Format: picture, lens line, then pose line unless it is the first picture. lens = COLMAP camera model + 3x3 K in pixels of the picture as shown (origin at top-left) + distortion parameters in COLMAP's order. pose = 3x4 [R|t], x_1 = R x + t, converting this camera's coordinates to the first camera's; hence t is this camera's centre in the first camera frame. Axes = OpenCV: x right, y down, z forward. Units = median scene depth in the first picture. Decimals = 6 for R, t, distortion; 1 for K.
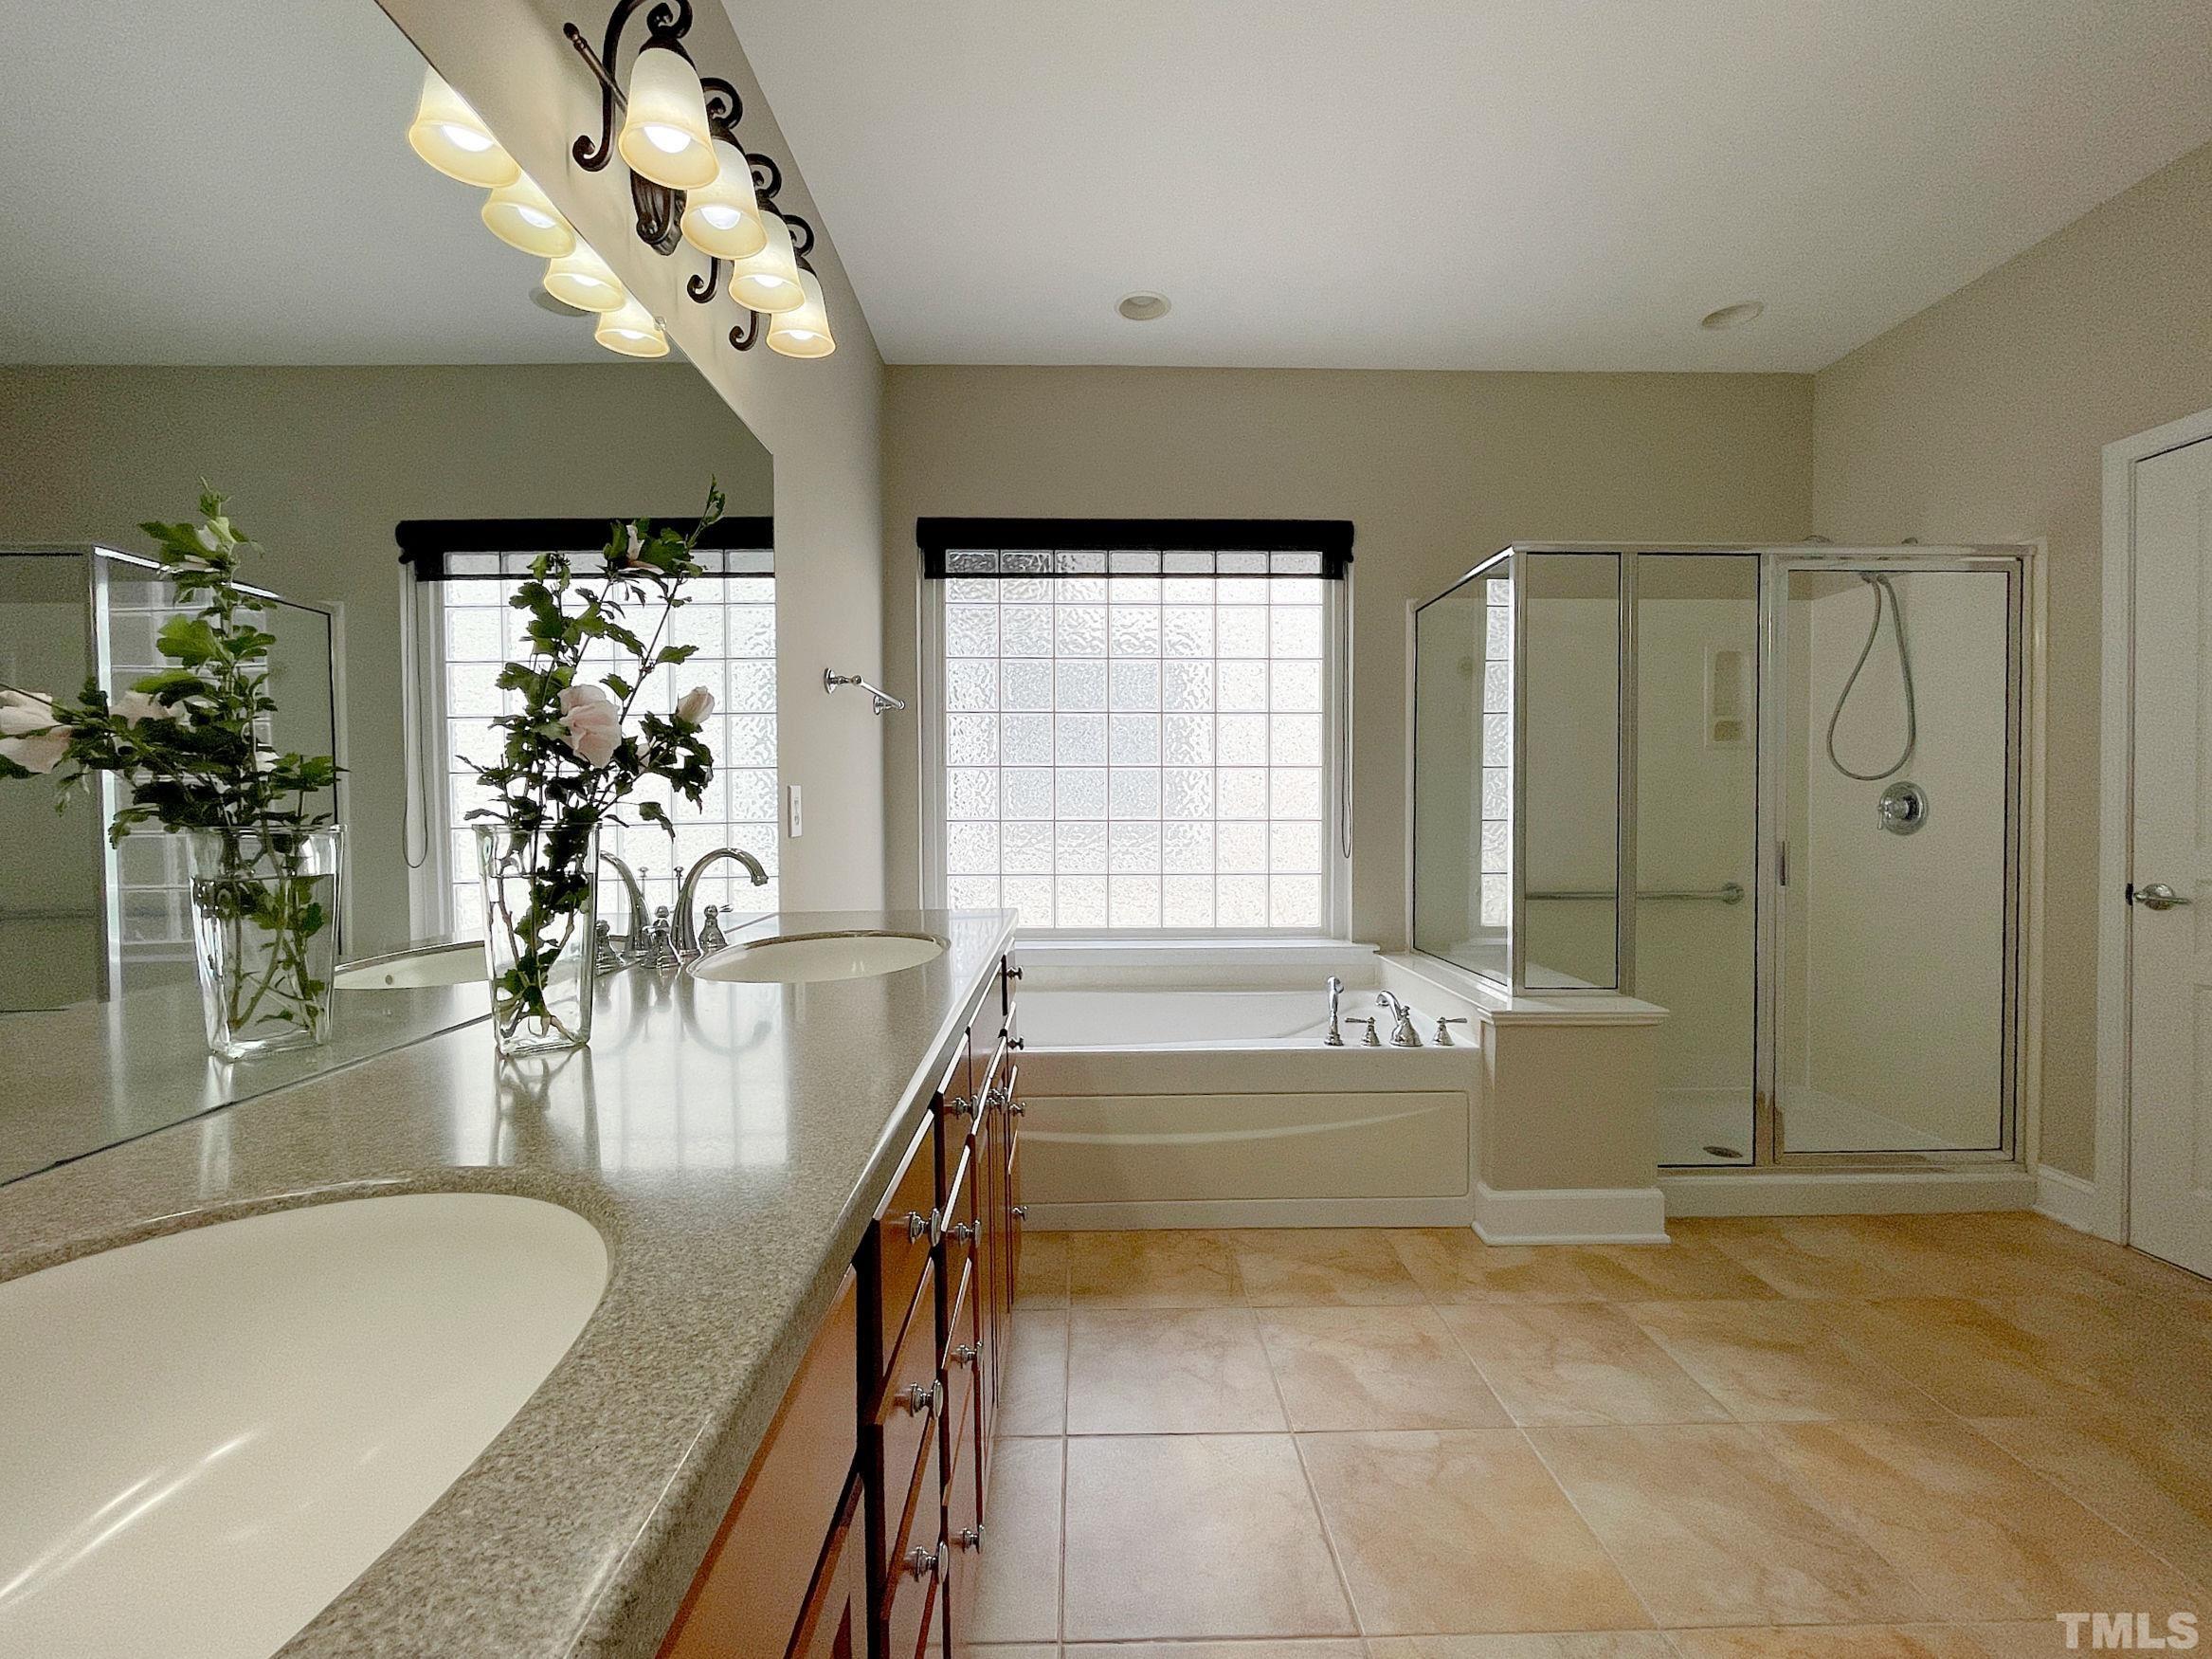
lens RADIAL K [[916.5, 0, 1106.0], [0, 916.5, 829.5], [0, 0, 1]] dist [-0.001844, -0.000635]
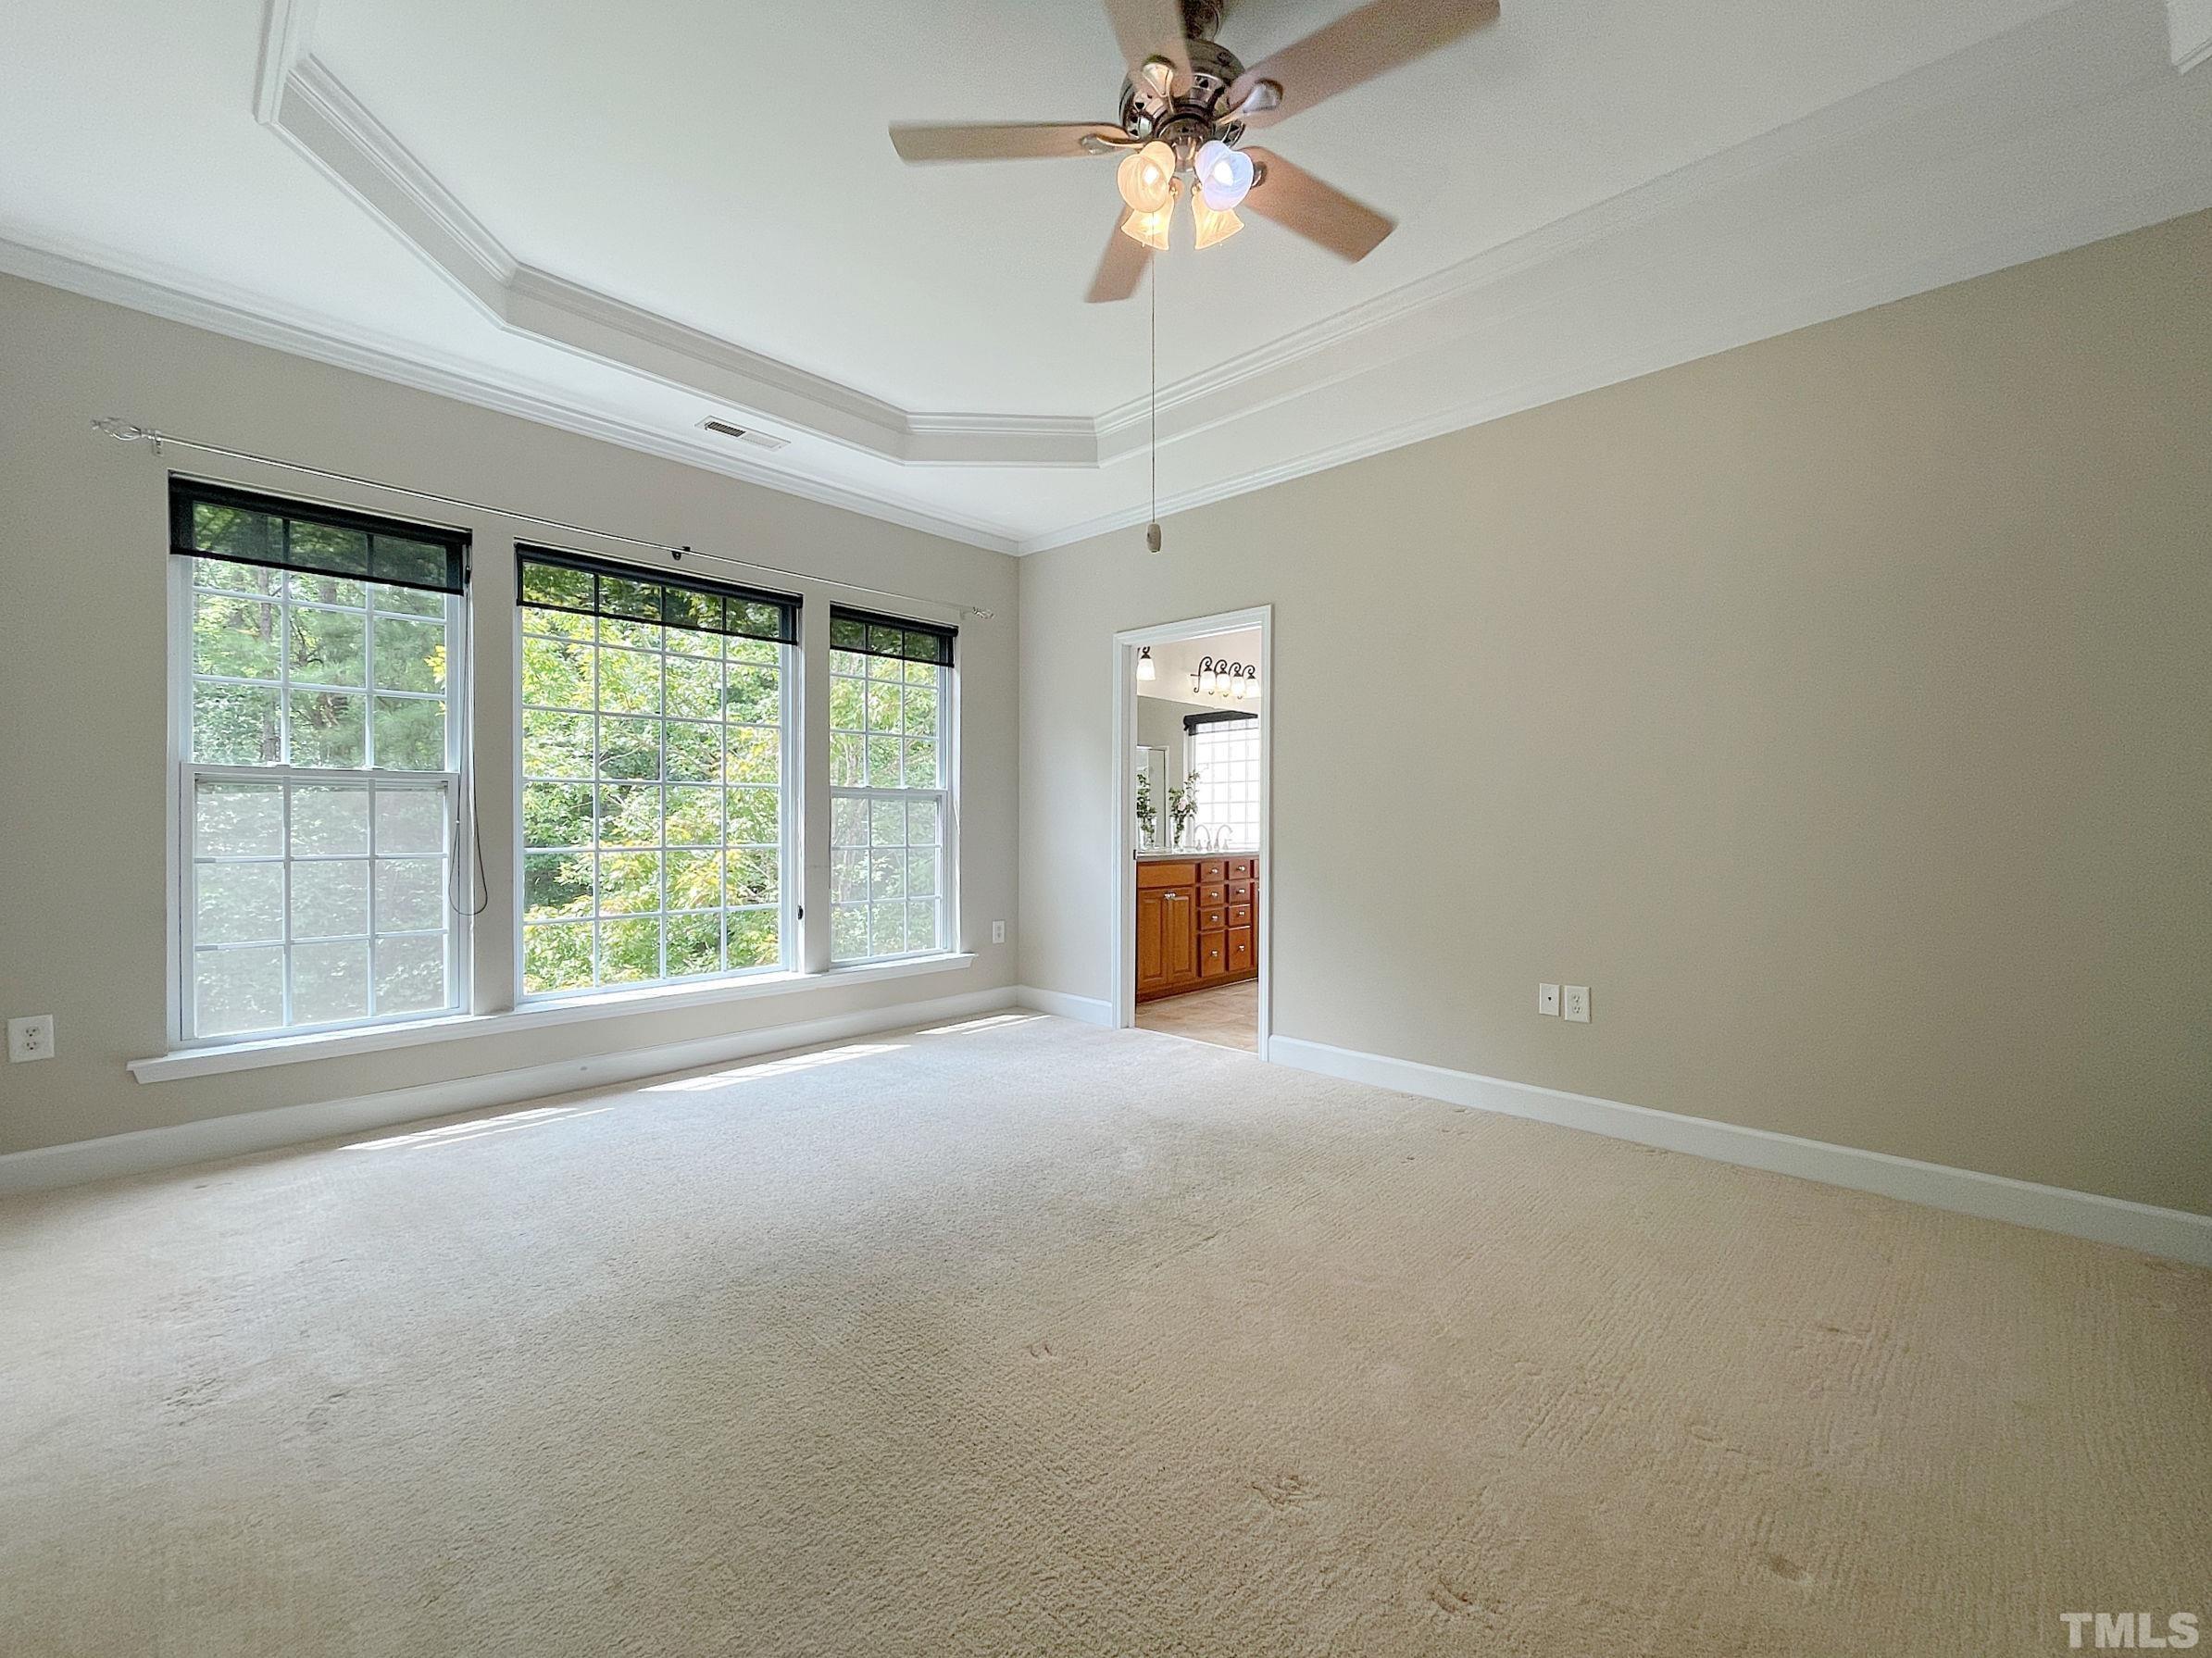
lens RADIAL K [[900.5, 0, 1109.4], [0, 900.5, 827.4], [0, 0, 1]] dist [-0.002837, -0.000435]
pose [[0.713373, 0.009045, -0.700726, 1.388113], [-0.021302, 0.999735, -0.008781, 0.051662], [0.700461, 0.021191, 0.713376, -1.546571]]
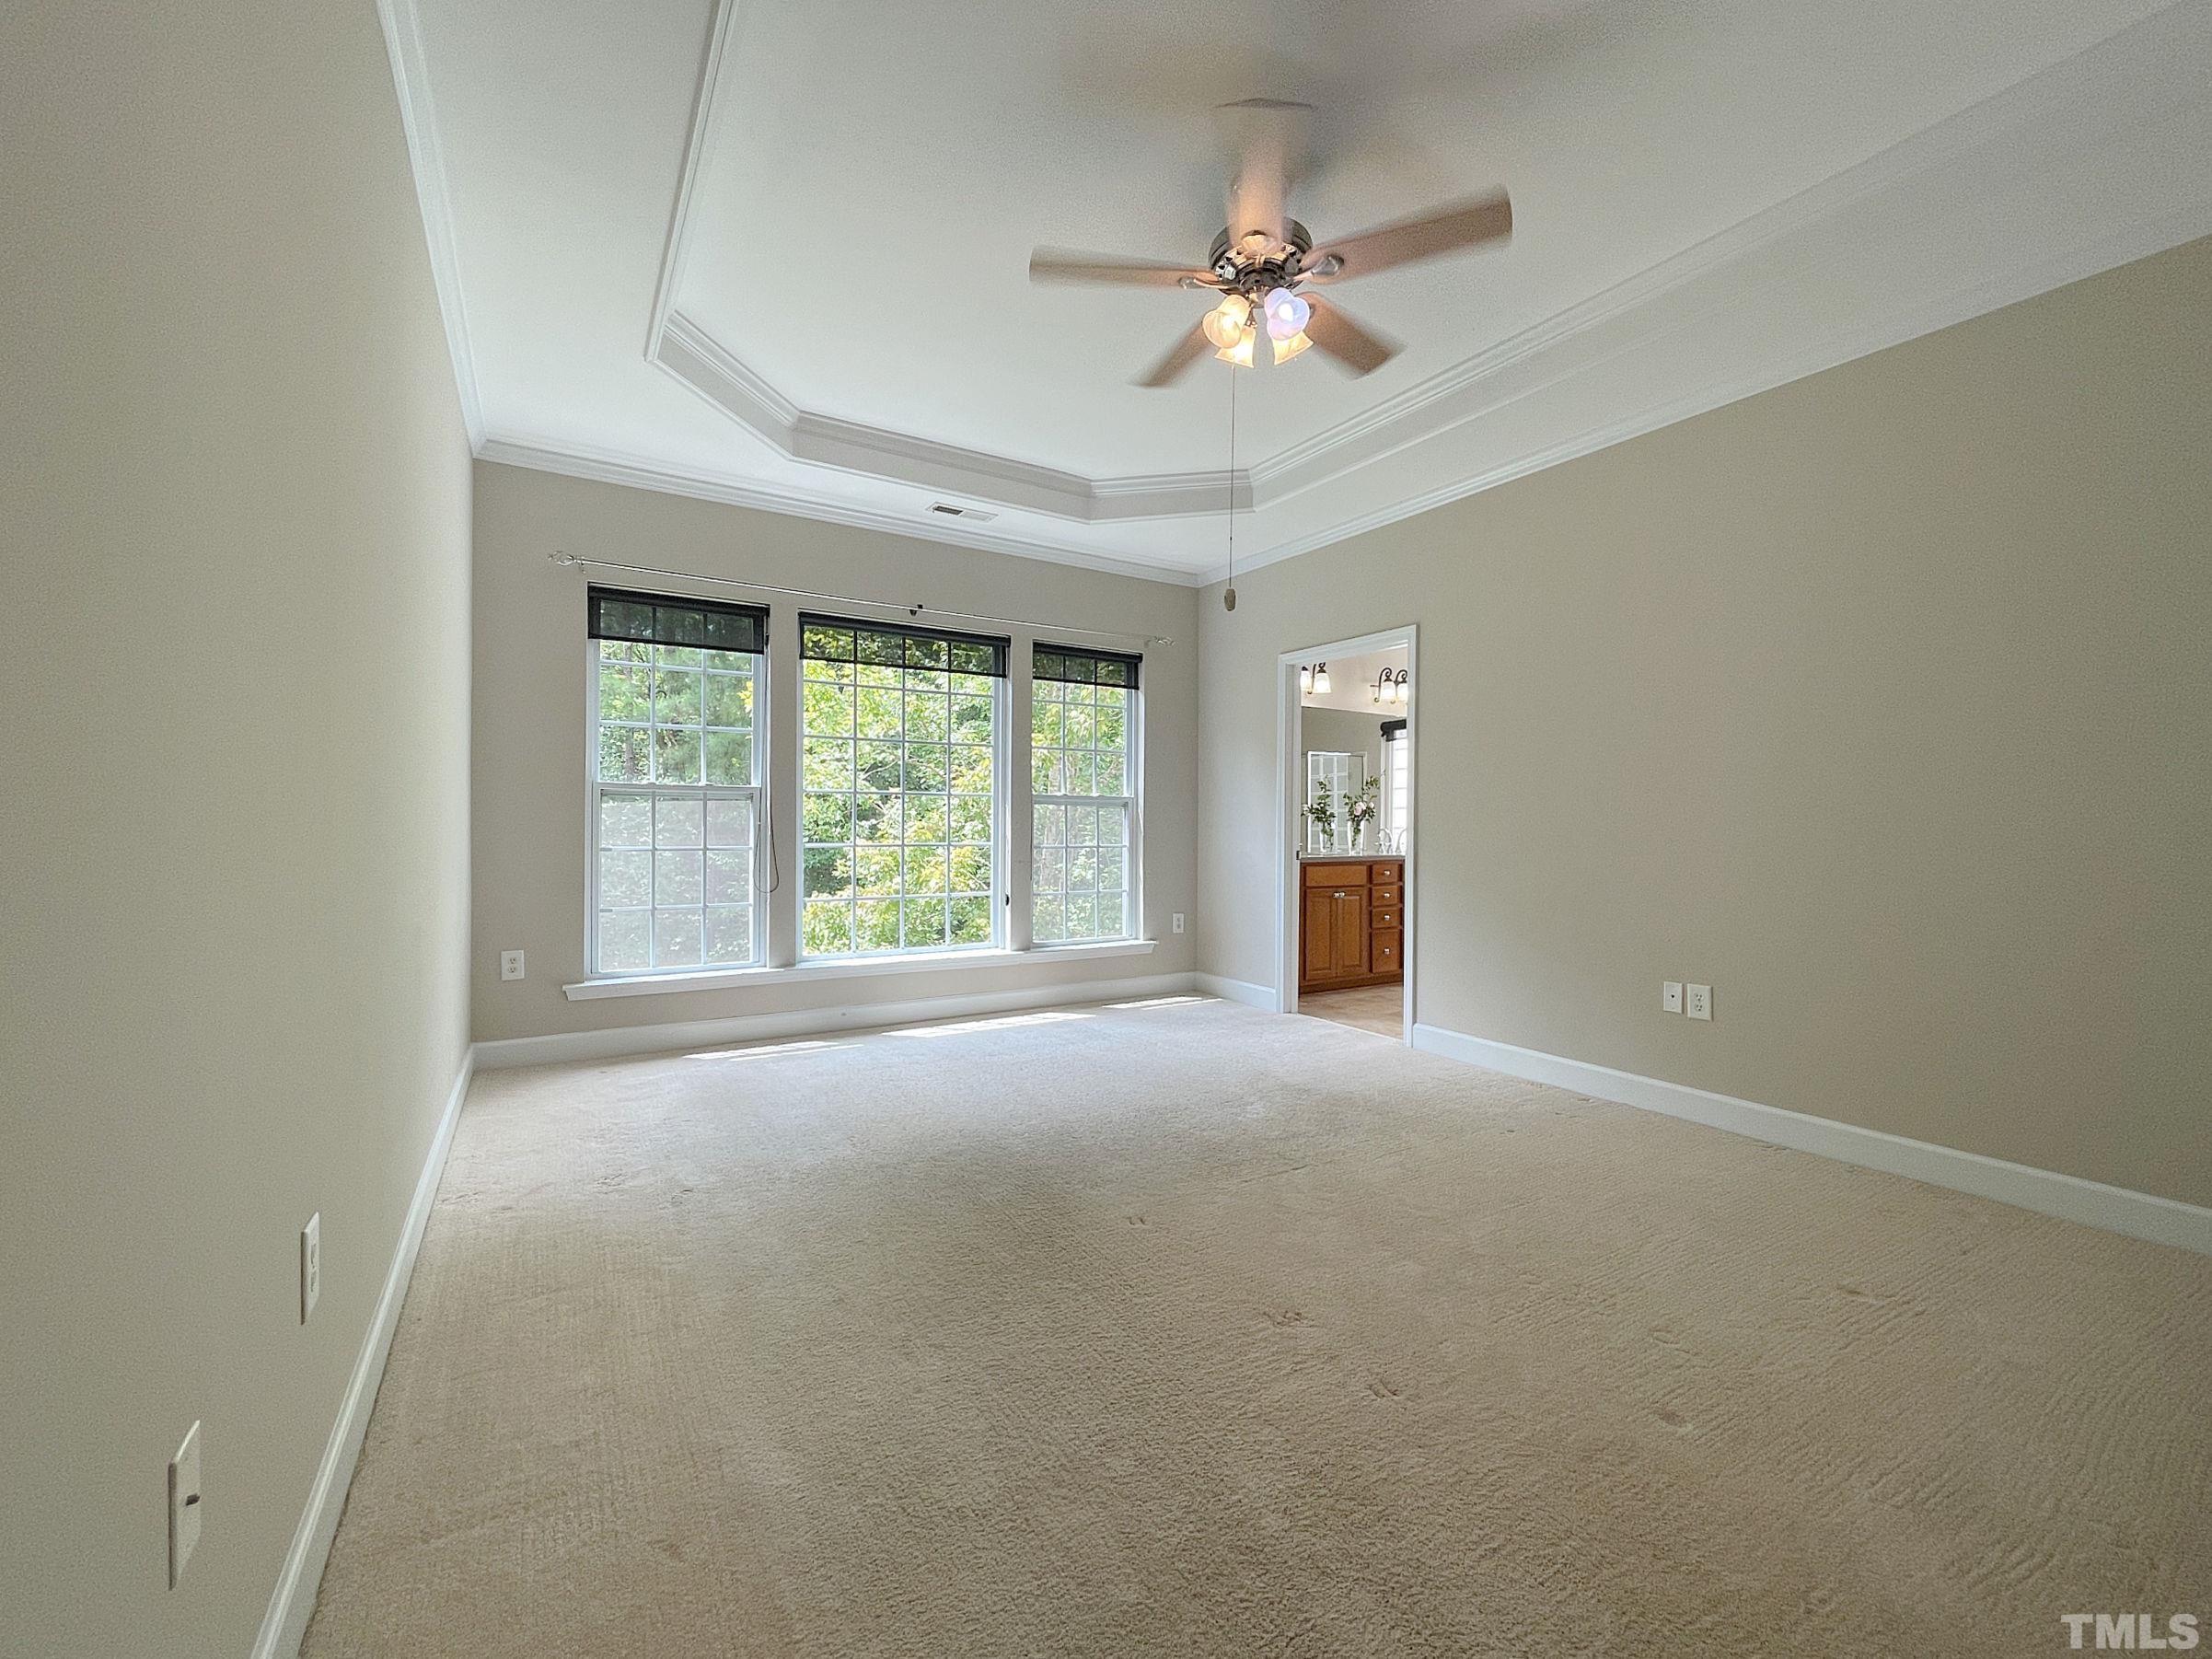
lens RADIAL K [[894.6, 0, 1113.4], [0, 894.6, 827.6], [0, 0, 1]] dist [0.001450, -0.004803]
pose [[0.515675, 0.007830, -0.856748, 1.652911], [-0.028011, 0.999578, -0.007724, 0.055136], [0.856326, 0.027982, 0.515677, -1.587179]]
